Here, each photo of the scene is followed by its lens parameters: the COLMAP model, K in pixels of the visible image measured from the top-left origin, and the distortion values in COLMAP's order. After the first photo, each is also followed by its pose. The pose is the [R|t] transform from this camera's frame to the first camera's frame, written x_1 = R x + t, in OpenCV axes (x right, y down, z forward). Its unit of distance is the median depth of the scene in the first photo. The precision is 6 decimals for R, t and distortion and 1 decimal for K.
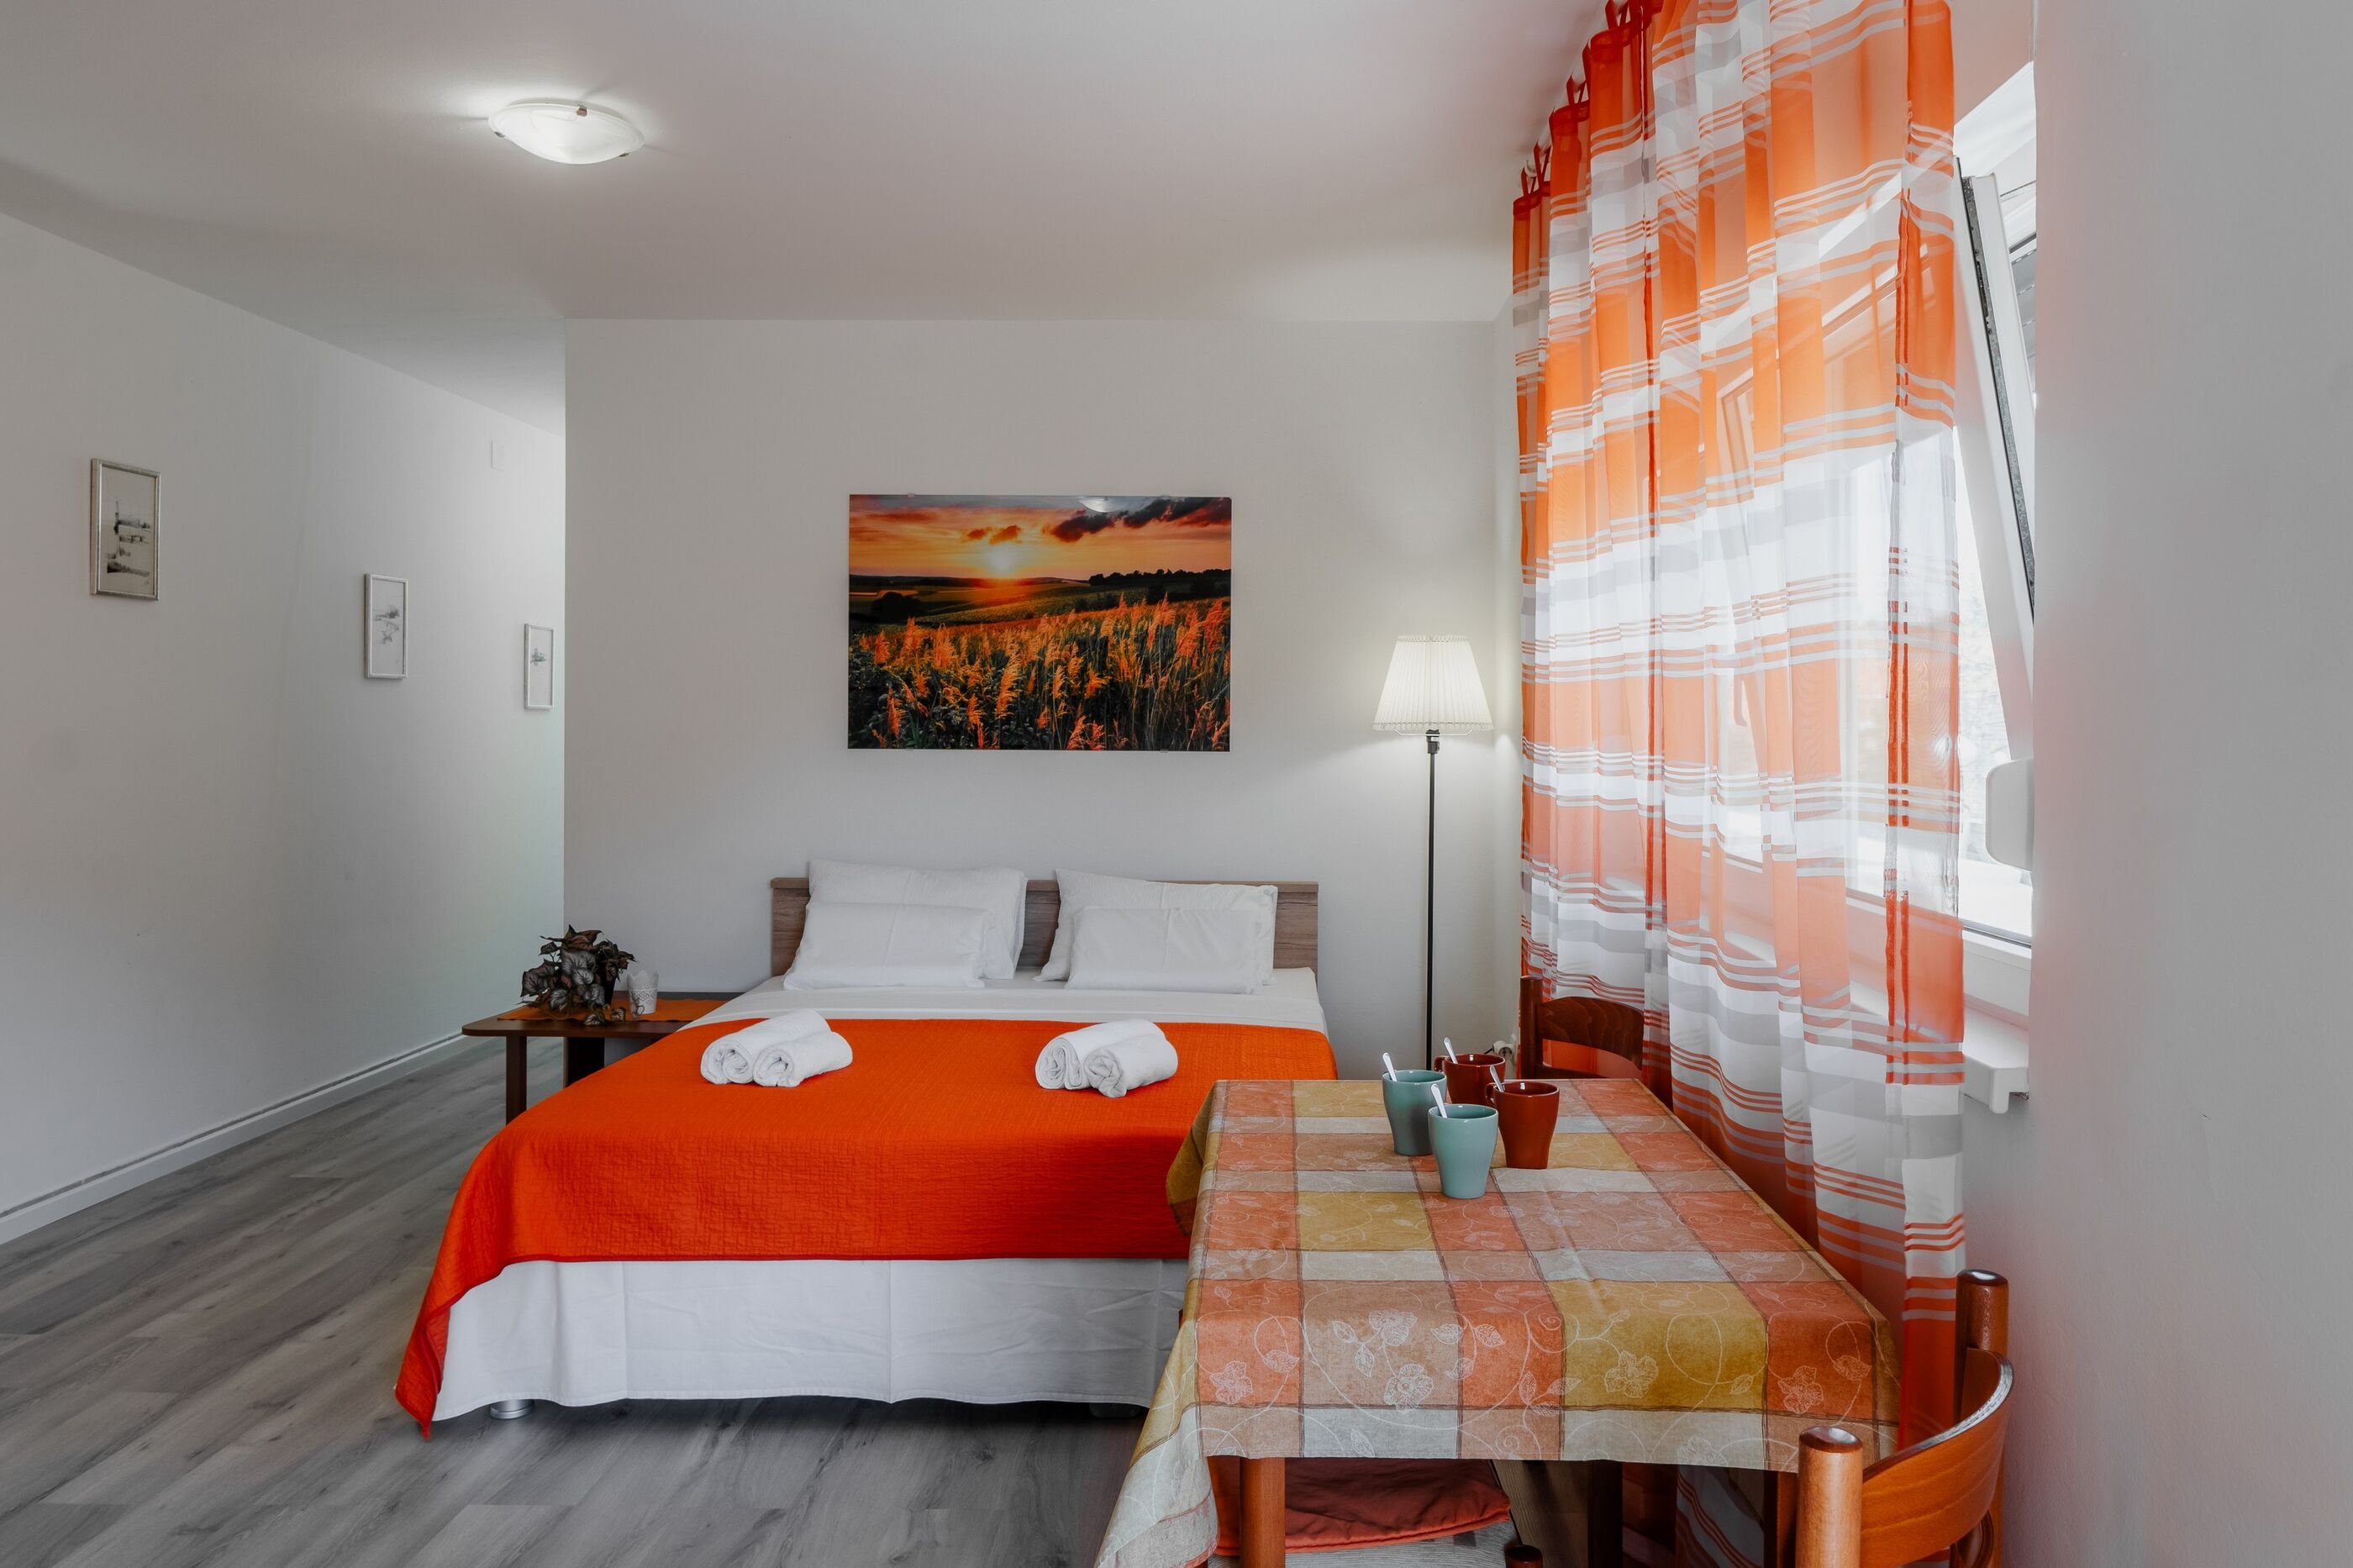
lens RADIAL K [[1679.2, 0, 1287.5], [0, 1679.2, 722.5], [0, 0, 1]] dist [0.000150, -0.009473]
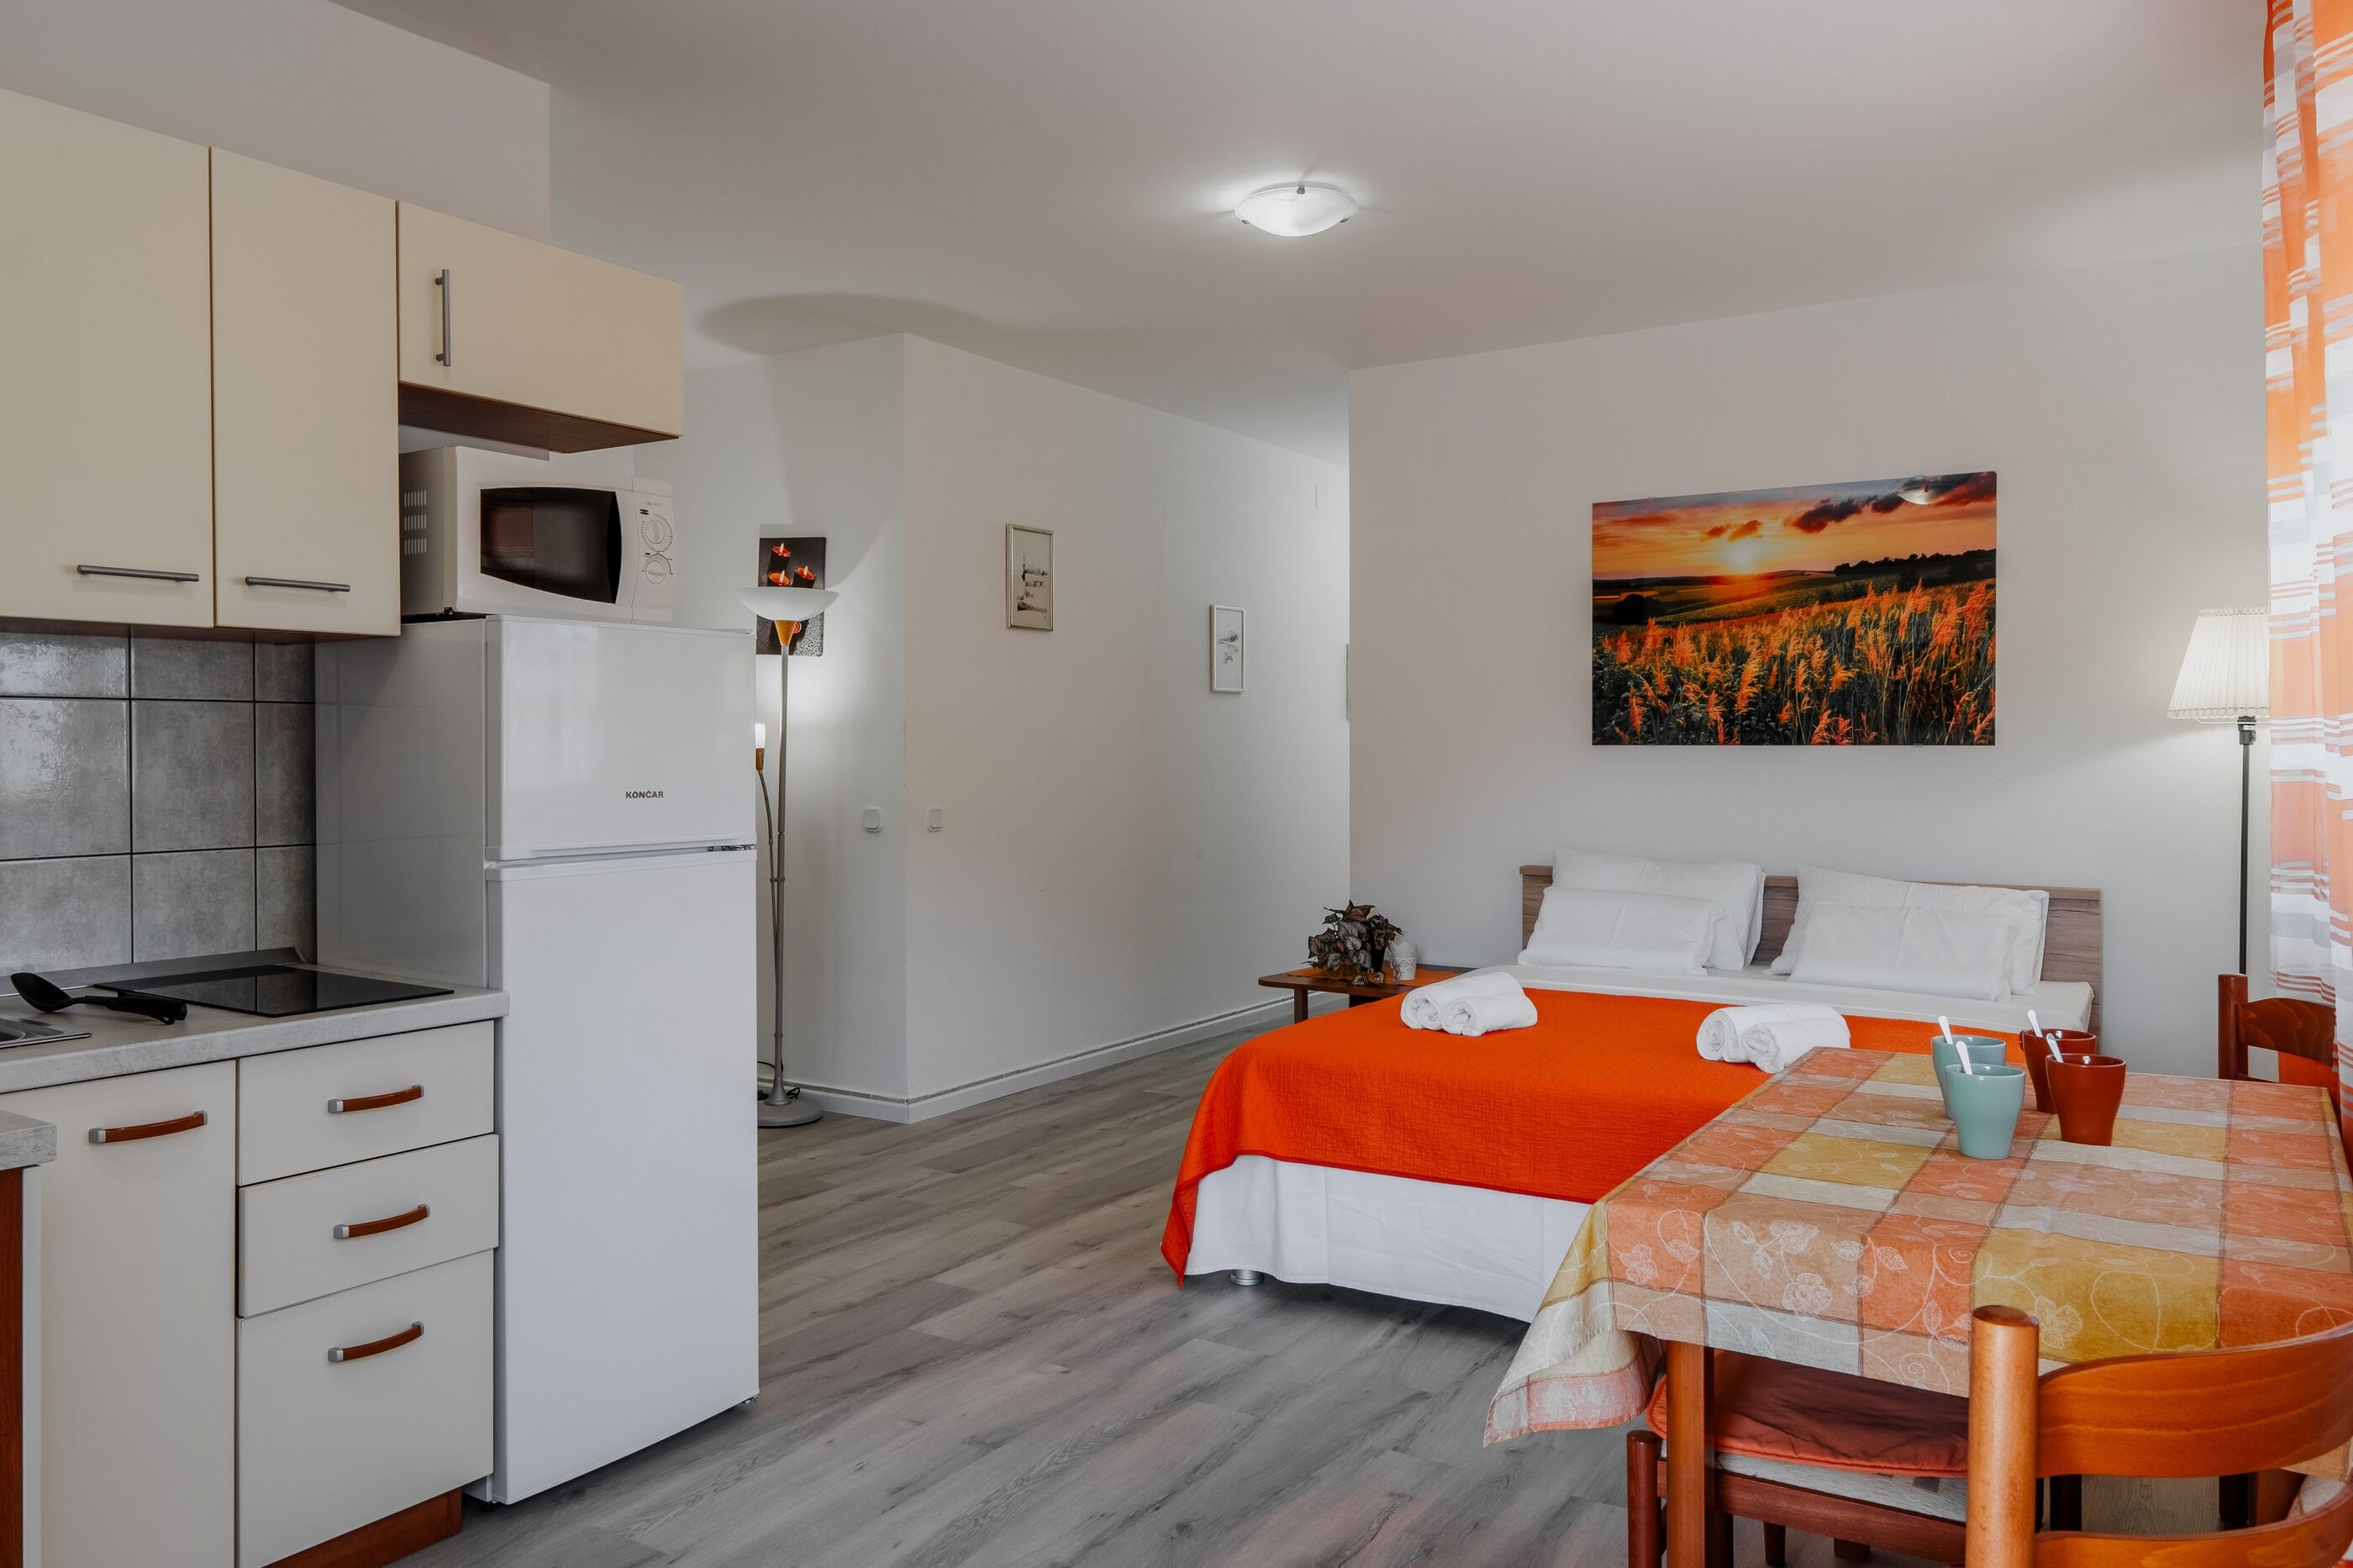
lens RADIAL K [[1679.2, 0, 1167.3], [0, 1679.2, 762.7], [0, 0, 1]] dist [0.000150, -0.009473]
pose [[0.834816, -0.001708, -0.550526, 0.094355], [0.006304, 0.999959, 0.006457, 0.017837], [0.550492, -0.008861, 0.834793, -0.022948]]
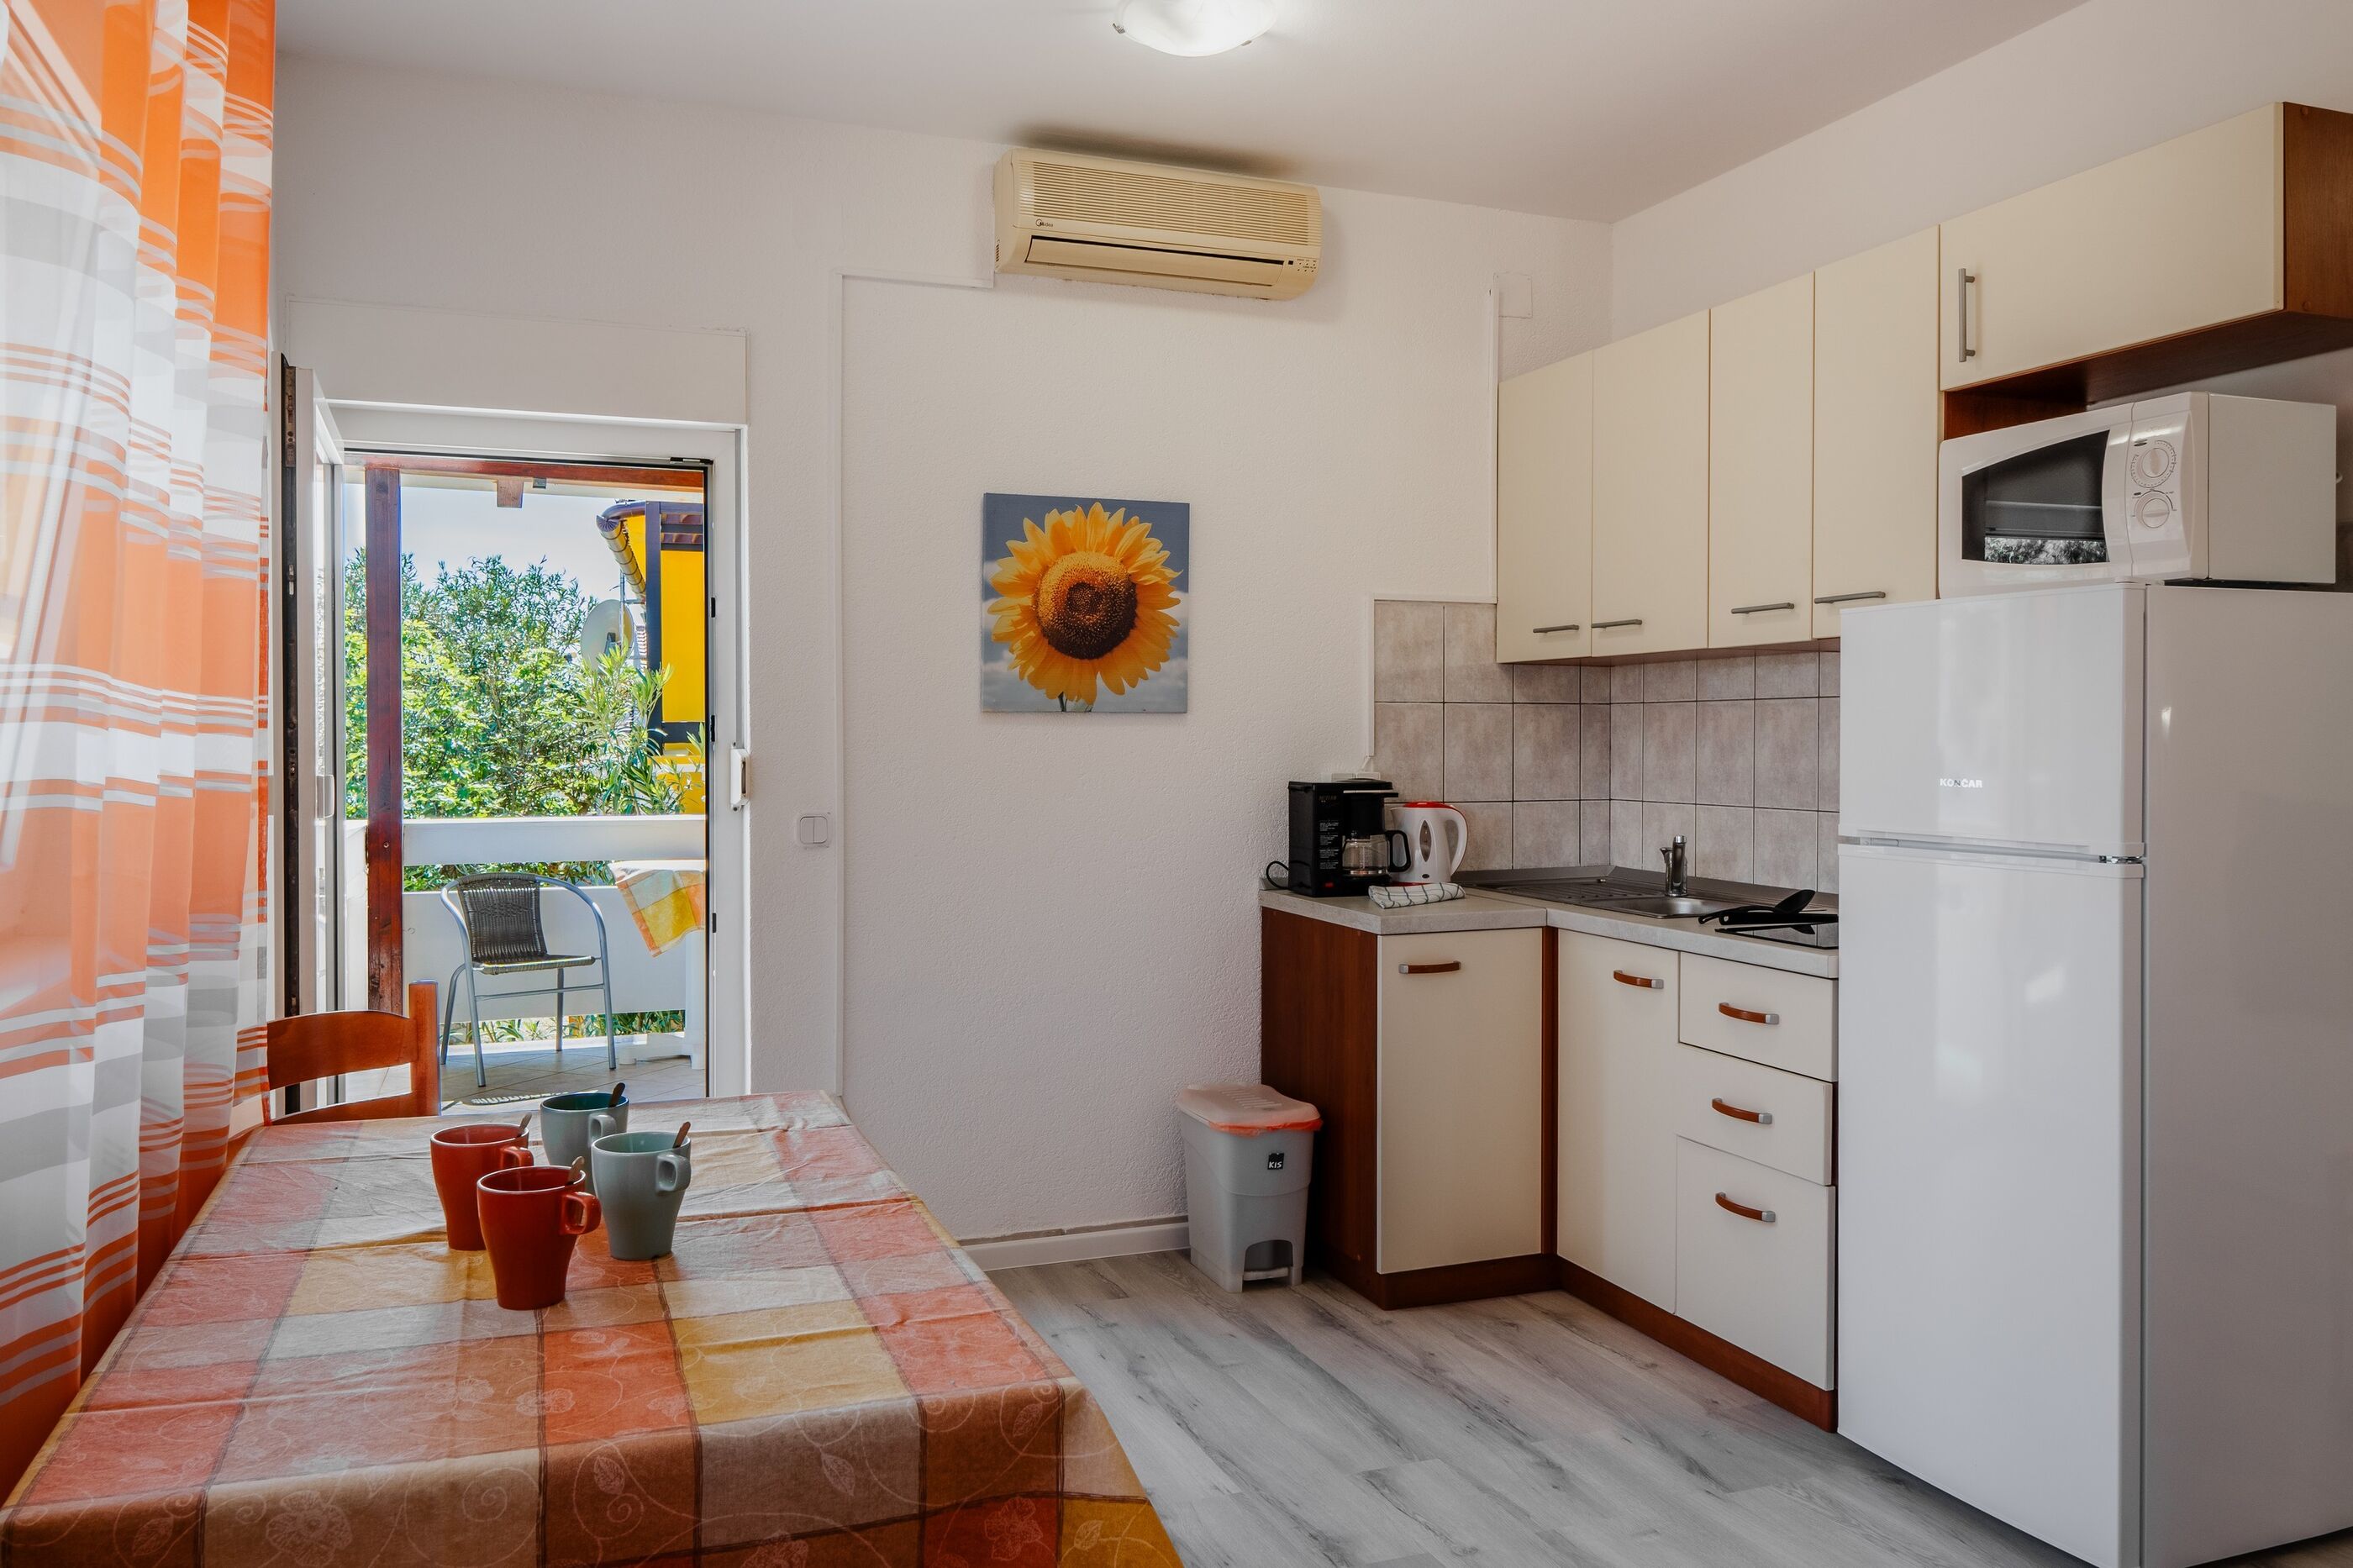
lens RADIAL K [[1679.2, 0, 1113.2], [0, 1679.2, 757.1], [0, 0, 1]] dist [0.000150, -0.009473]
pose [[-0.945701, -0.003454, -0.325019, 0.052355], [-0.006713, 0.999938, 0.008905, 0.020482], [0.324968, 0.010603, -0.945666, 0.719182]]
